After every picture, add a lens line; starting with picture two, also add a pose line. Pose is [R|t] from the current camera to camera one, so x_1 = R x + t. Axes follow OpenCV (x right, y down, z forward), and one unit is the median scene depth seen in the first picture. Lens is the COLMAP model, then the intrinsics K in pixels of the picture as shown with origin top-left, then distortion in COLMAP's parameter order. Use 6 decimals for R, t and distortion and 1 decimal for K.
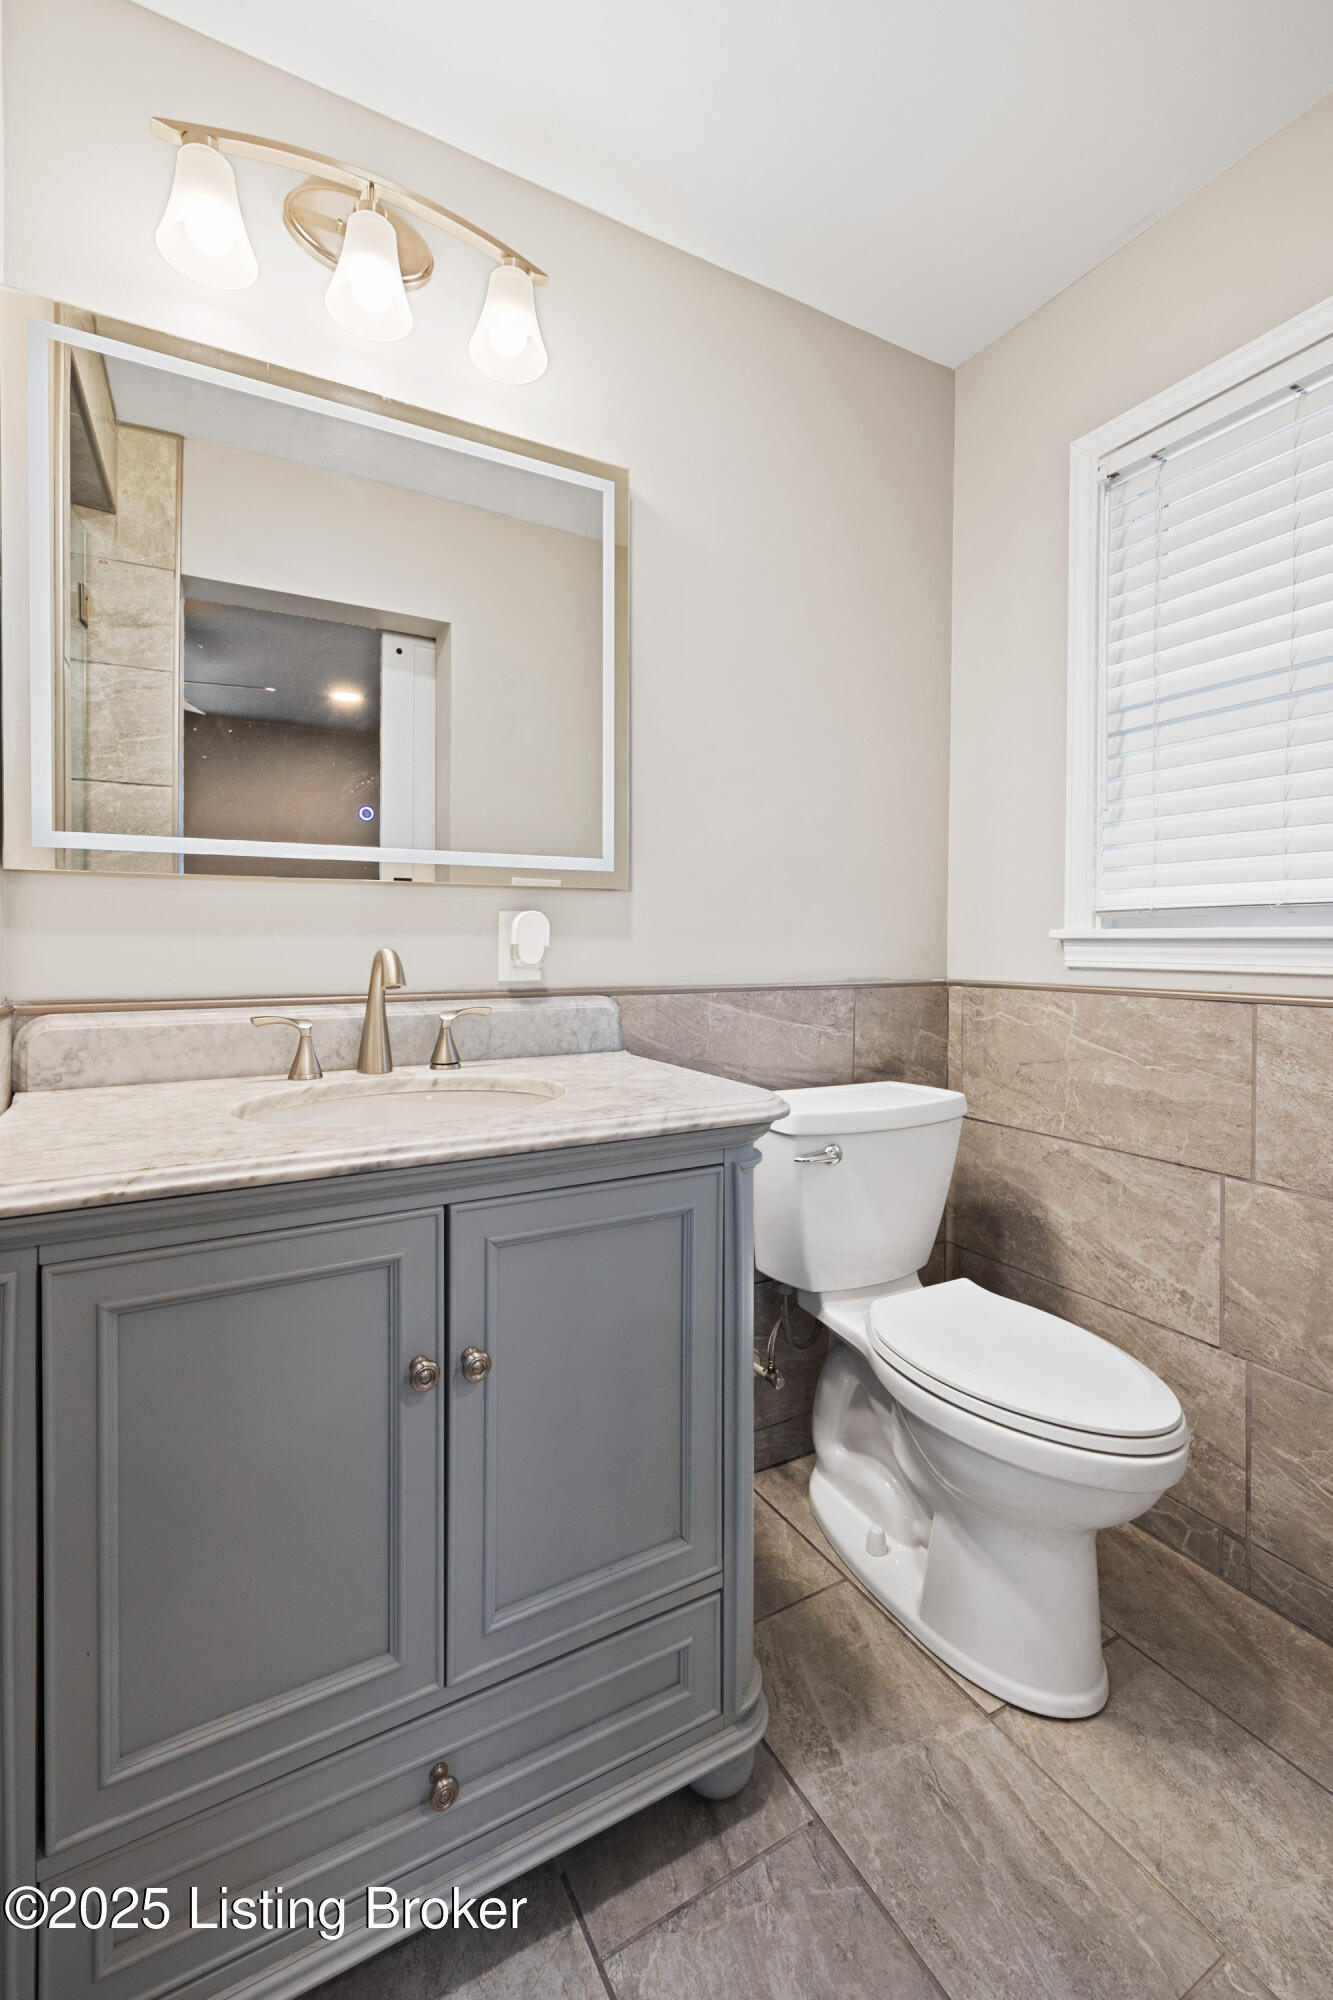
lens RADIAL K [[864.1, 0, 667.3], [0, 864.1, 955.9], [0, 0, 1]] dist [-0.000702, -0.000068]
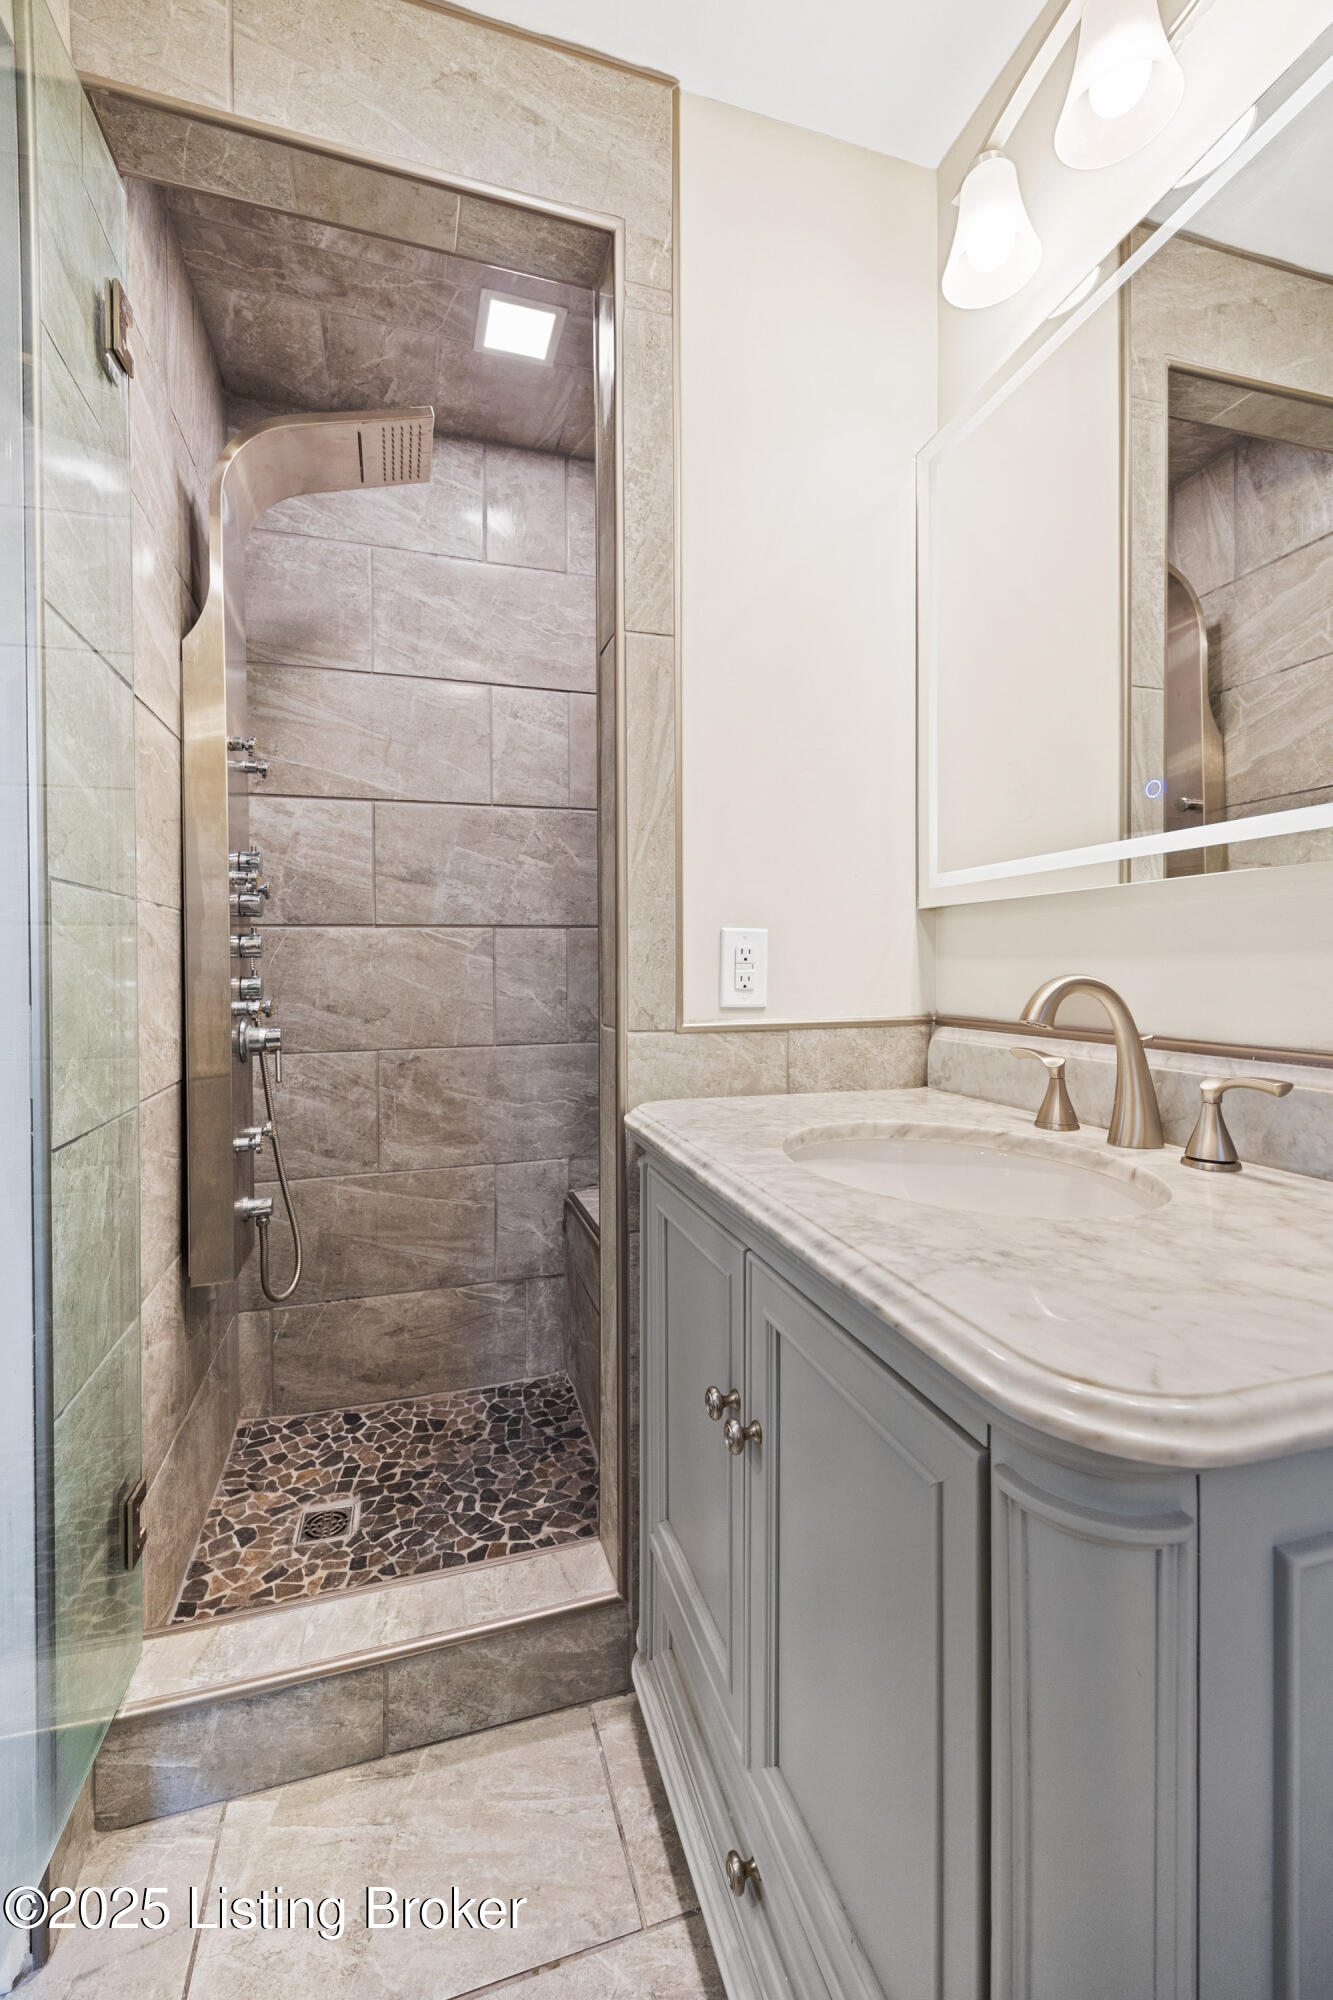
lens RADIAL K [[818.4, 0, 667.0], [0, 818.4, 967.3], [0, 0, 1]] dist [0.000669, 0.000080]
pose [[-0.204626, -0.001388, -0.978839, 0.484293], [-0.014254, 0.999897, 0.001562, -0.012364], [0.978736, 0.014272, -0.204625, 0.843608]]
